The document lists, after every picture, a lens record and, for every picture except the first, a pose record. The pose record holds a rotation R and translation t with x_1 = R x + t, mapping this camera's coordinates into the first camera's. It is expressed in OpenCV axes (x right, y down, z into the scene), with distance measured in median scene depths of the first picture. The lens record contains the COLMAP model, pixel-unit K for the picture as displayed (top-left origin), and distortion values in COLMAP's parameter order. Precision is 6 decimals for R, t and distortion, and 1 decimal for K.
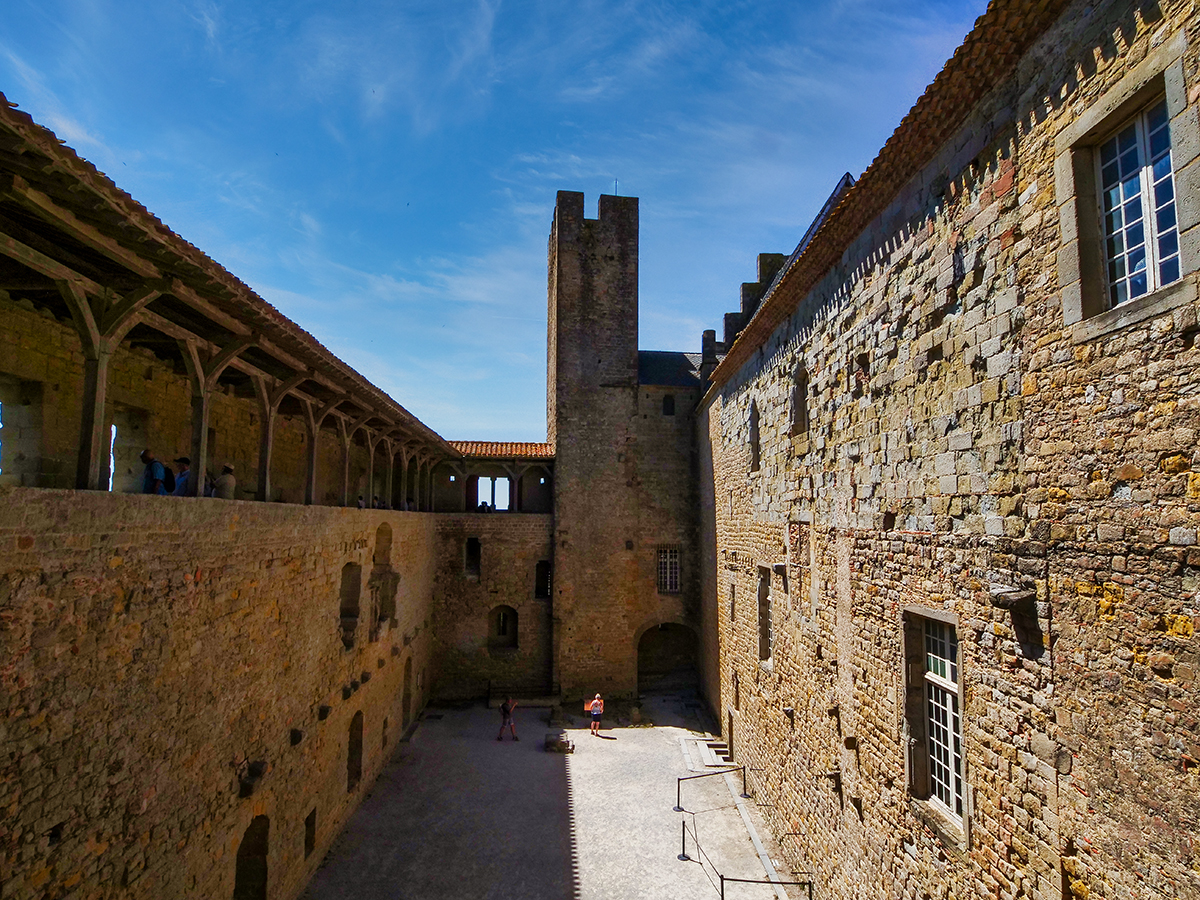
lens RADIAL K [[643.7, 0, 598.5], [0, 643.7, 451.9], [0, 0, 1]] dist [-0.005548, -0.000833]
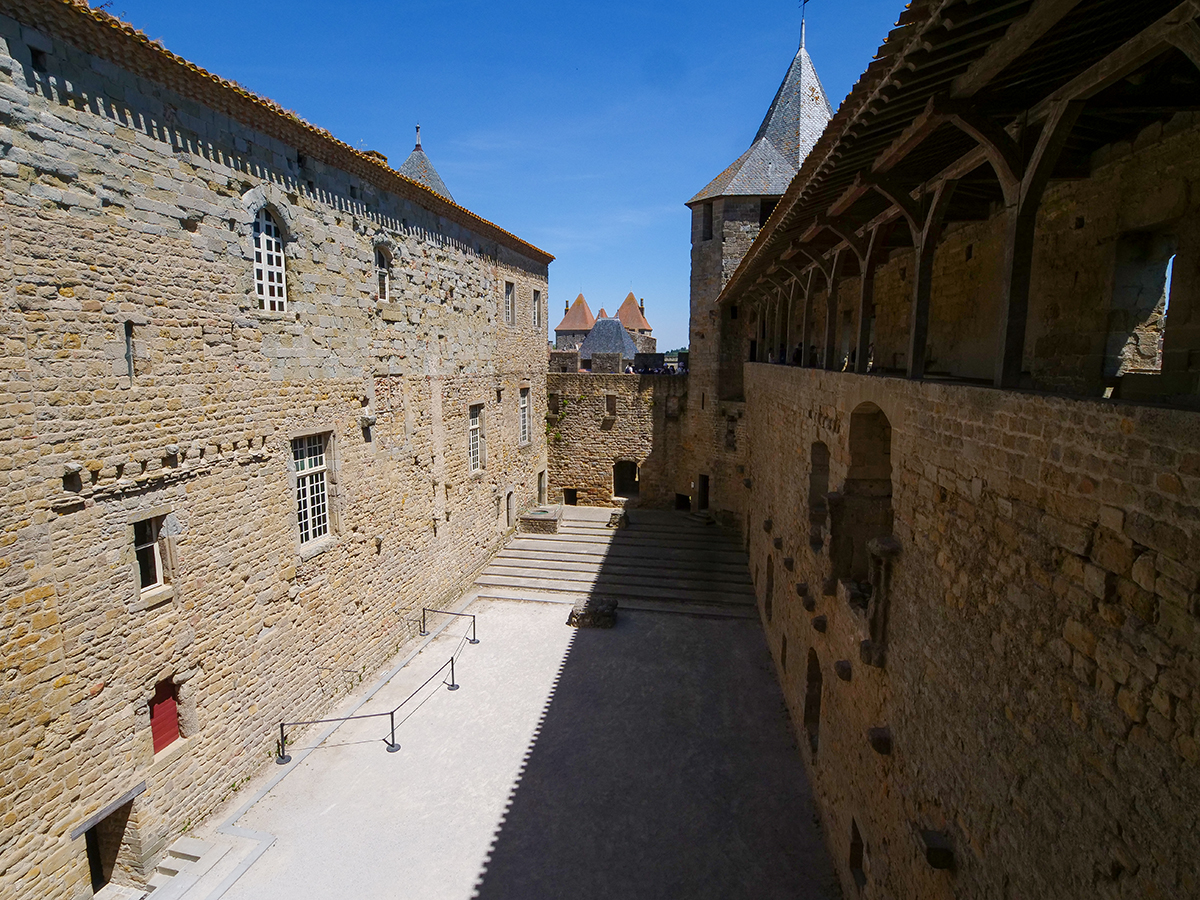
lens RADIAL K [[643.7, 0, 600.2], [0, 643.7, 451.6], [0, 0, 1]] dist [-0.005548, -0.000833]
pose [[-0.977983, -0.042457, 0.204321, -0.426440], [-0.033413, 0.998312, 0.047512, 0.233382], [-0.205993, 0.039638, -0.977750, 2.691216]]
